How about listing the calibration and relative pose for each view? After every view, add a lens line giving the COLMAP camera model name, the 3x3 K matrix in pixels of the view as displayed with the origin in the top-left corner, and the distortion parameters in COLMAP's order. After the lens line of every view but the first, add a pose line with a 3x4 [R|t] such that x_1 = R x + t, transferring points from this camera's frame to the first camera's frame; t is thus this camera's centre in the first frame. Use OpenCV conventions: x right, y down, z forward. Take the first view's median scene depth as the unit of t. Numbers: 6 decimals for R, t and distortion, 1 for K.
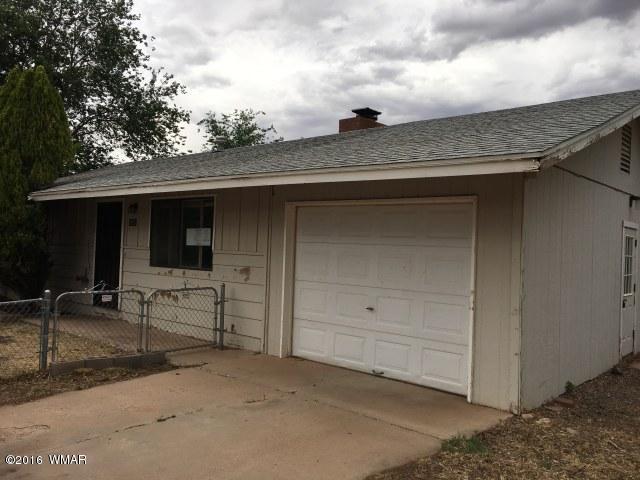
lens RADIAL K [[545.1, 0, 320.4], [0, 545.1, 240.2], [0, 0, 1]] dist [-0.003349, -0.008067]
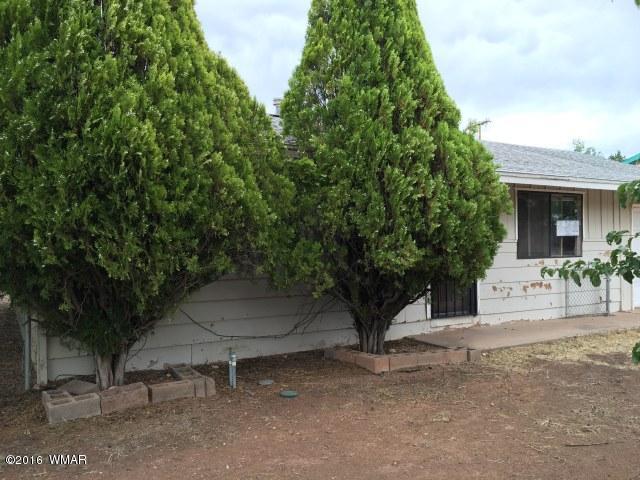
lens RADIAL K [[545.1, 0, 319.8], [0, 545.1, 239.4], [0, 0, 1]] dist [-0.003349, -0.008067]
pose [[0.343096, -0.025678, 0.938949, -1.456026], [0.010968, 0.999668, 0.023330, -0.014286], [-0.939236, 0.002293, 0.343263, 1.089771]]
